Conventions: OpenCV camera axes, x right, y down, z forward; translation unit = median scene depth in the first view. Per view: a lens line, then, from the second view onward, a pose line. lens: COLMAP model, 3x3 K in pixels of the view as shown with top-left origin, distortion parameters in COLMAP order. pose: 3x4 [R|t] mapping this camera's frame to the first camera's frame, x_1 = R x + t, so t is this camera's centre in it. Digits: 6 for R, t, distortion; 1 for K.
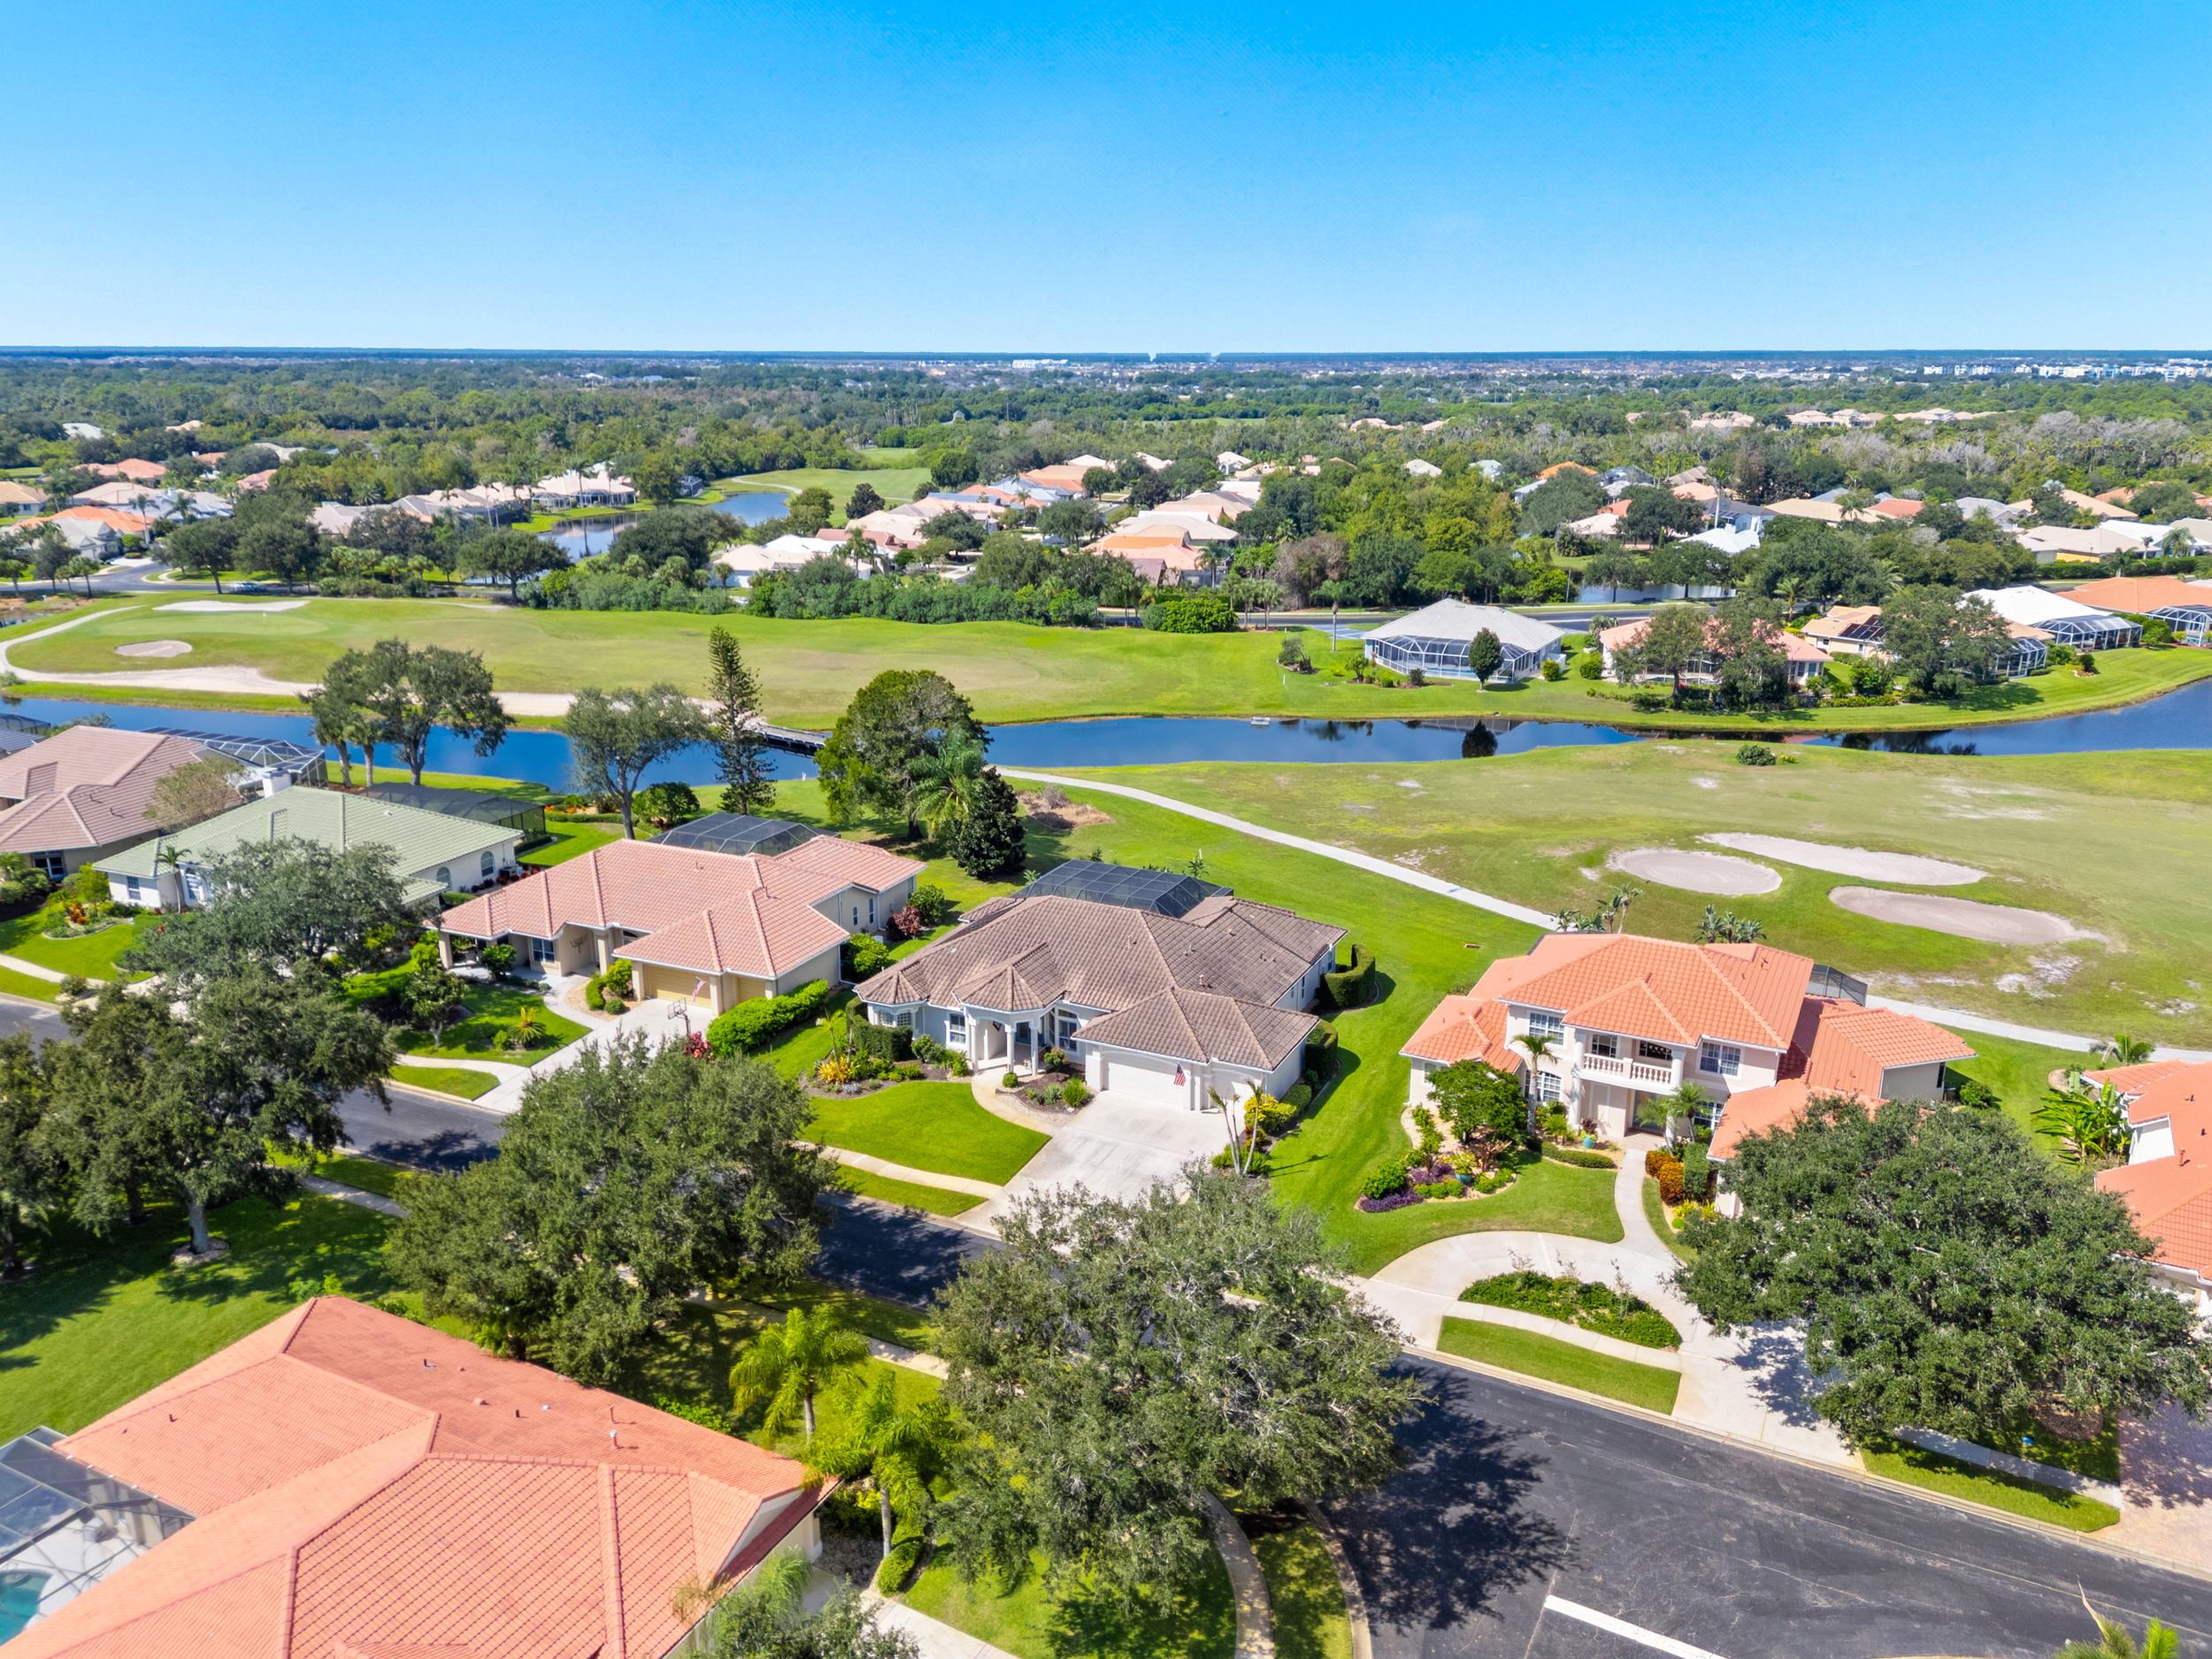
lens RADIAL K [[1682.7, 0, 1106.0], [0, 1682.7, 829.5], [0, 0, 1]] dist [0.112025, -0.157495]
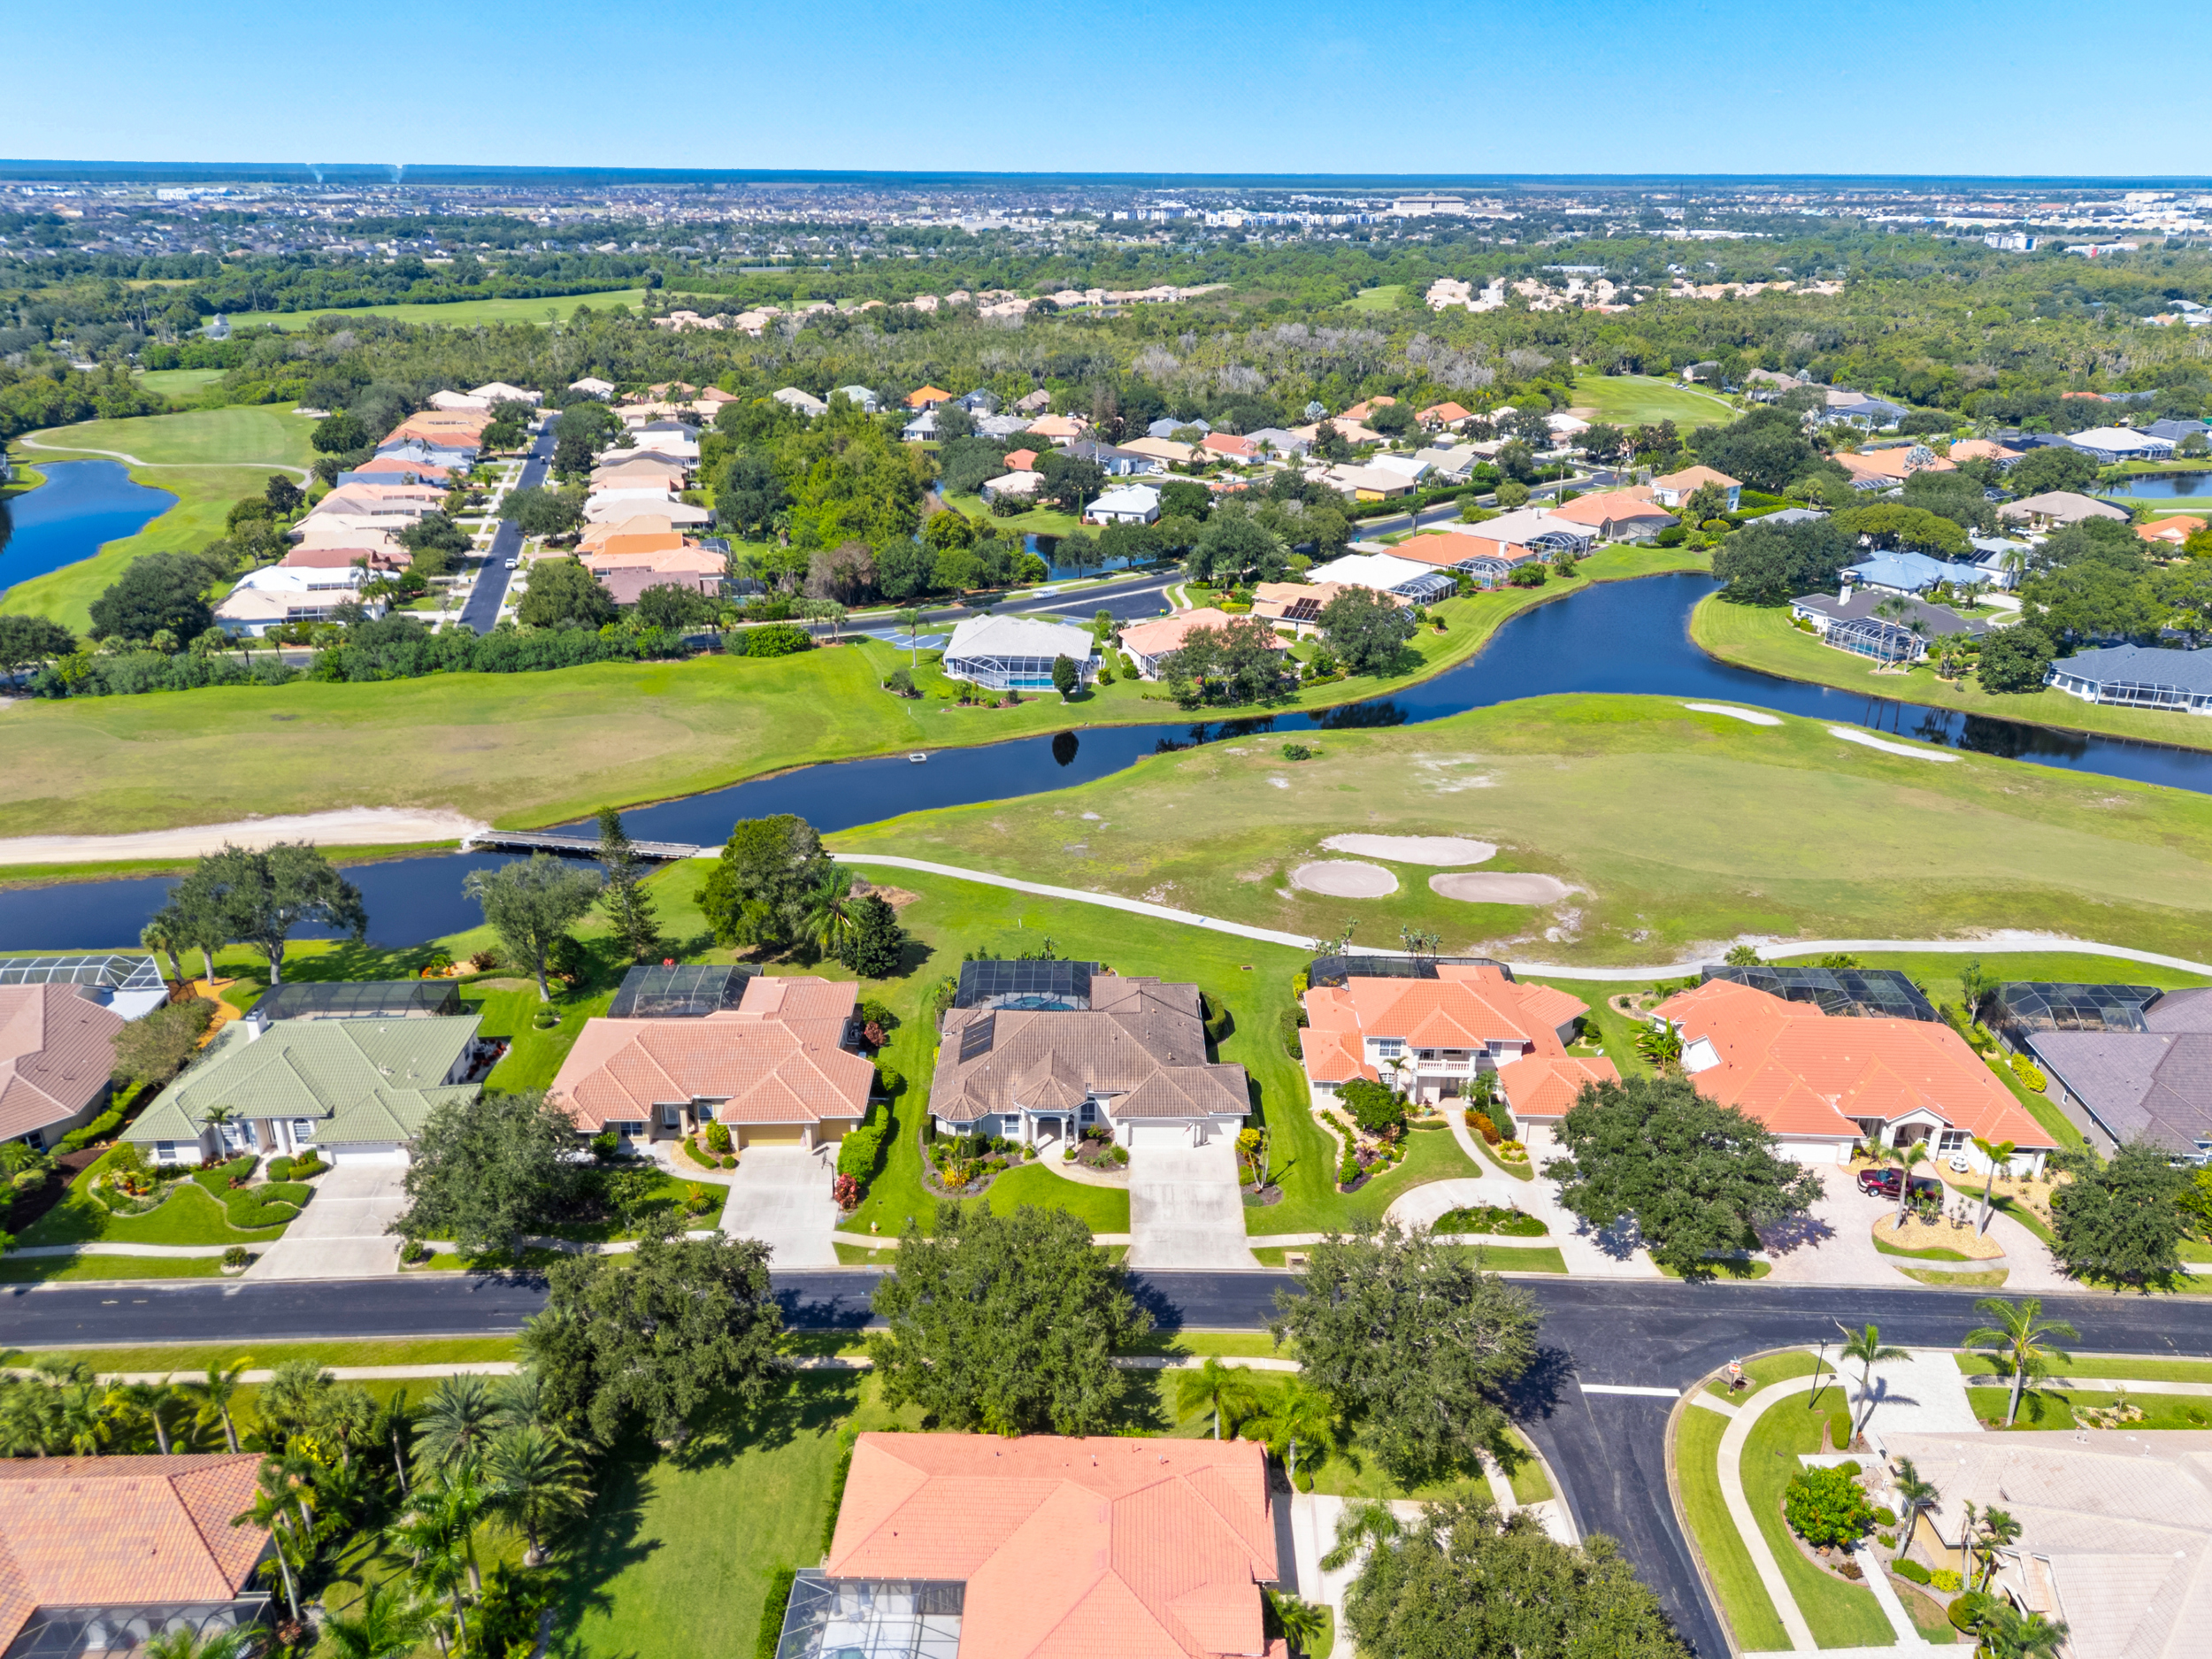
lens RADIAL K [[1682.7, 0, 1106.0], [0, 1682.7, 829.5], [0, 0, 1]] dist [0.112025, -0.157495]
pose [[0.894509, -0.167100, 0.414646, -0.506060], [0.118083, 0.982890, 0.141361, -0.285379], [-0.431173, -0.077487, 0.898936, -0.268213]]
